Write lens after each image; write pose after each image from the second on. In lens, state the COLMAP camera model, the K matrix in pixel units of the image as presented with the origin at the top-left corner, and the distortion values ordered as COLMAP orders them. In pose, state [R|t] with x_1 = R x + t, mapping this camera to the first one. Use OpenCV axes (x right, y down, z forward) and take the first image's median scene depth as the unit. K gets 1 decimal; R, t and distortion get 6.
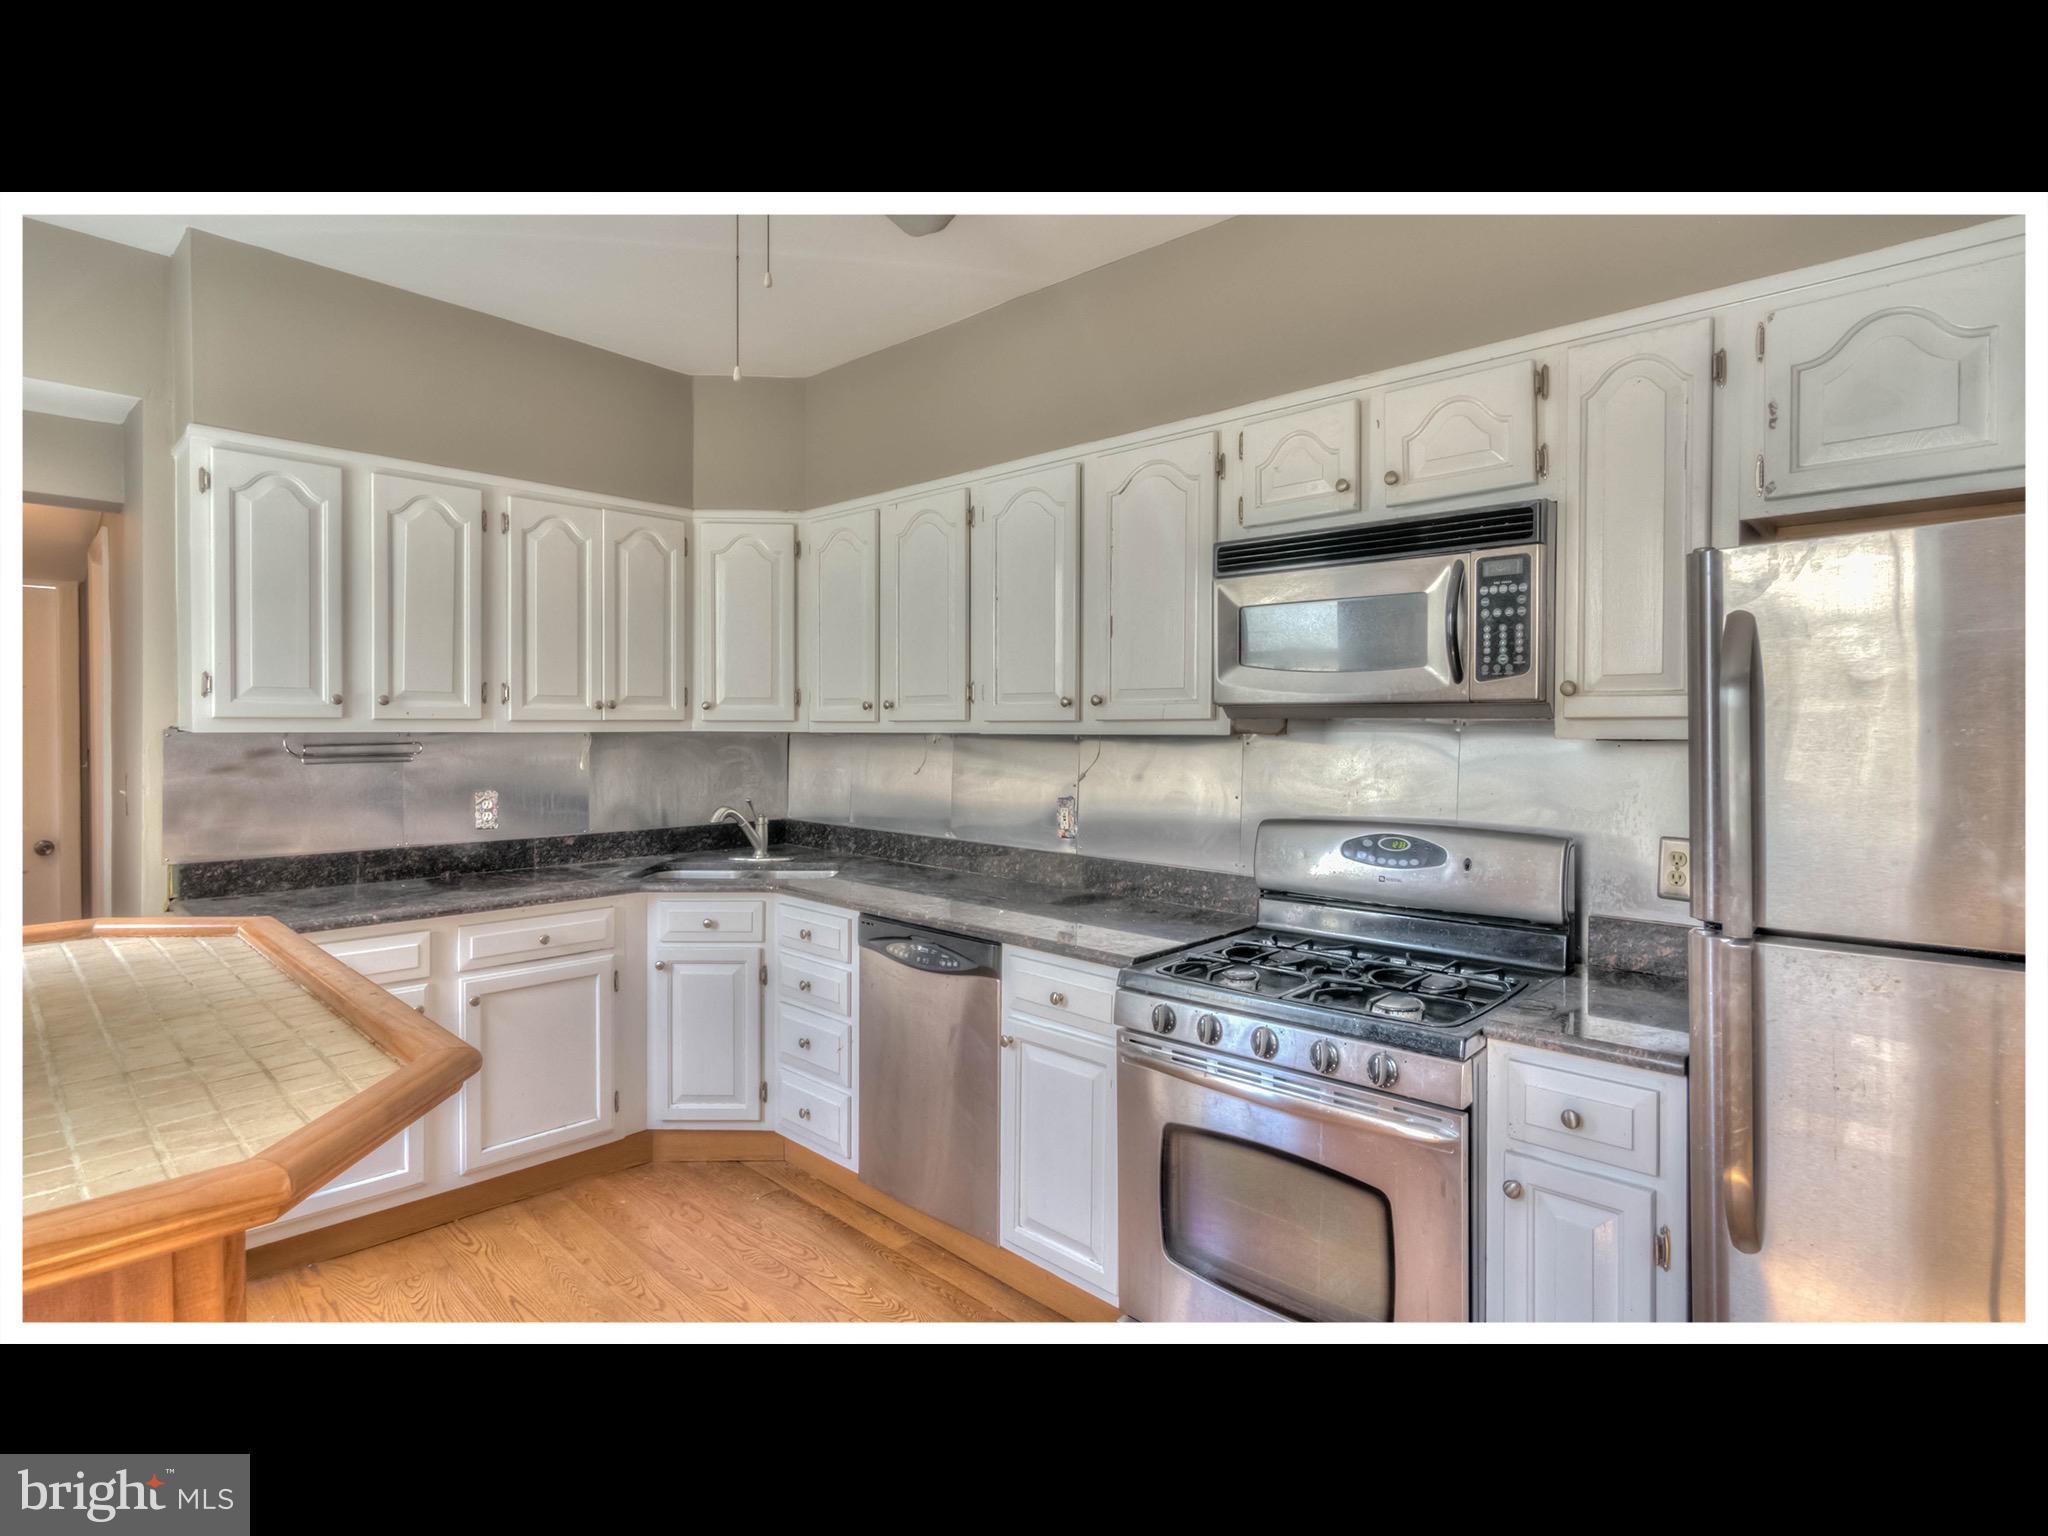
lens RADIAL K [[1052.7, 0, 1022.5], [0, 1052.7, 740.5], [0, 0, 1]] dist [-0.000522, -0.000016]
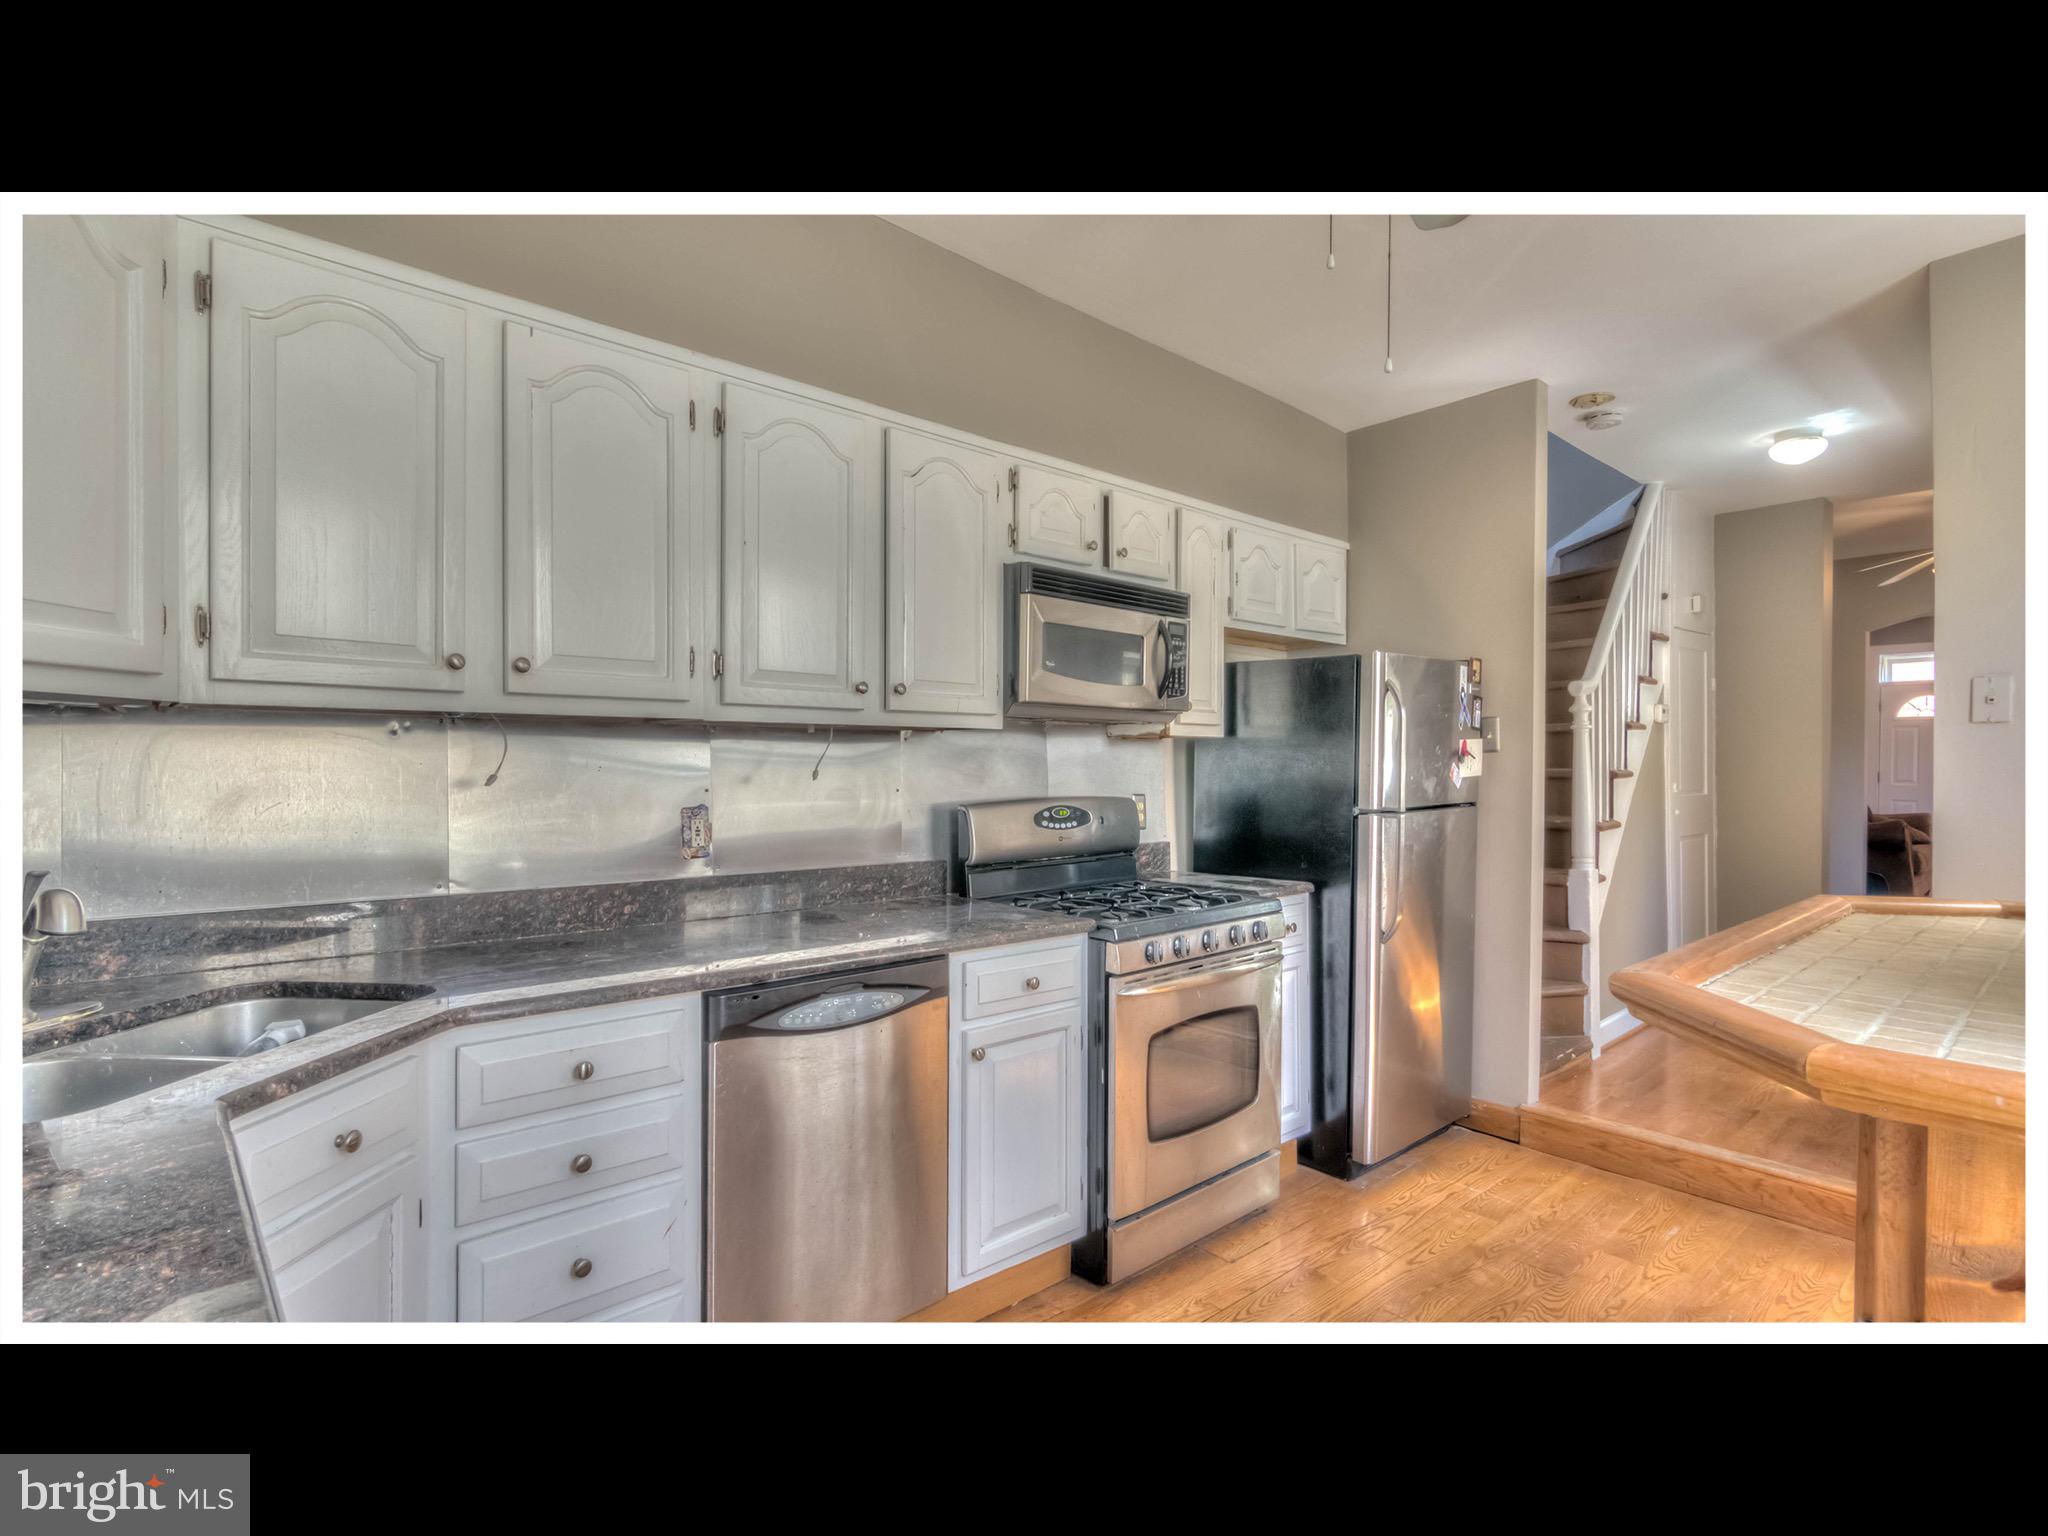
lens RADIAL K [[1046.9, 0, 1024.0], [0, 1046.9, 768.0], [0, 0, 1]] dist [0.000543, 0.000031]
pose [[0.034036, -0.009391, 0.999376, -0.896330], [0.006744, 0.999935, 0.009167, 0.025237], [-0.999398, 0.006428, 0.034097, 0.898974]]
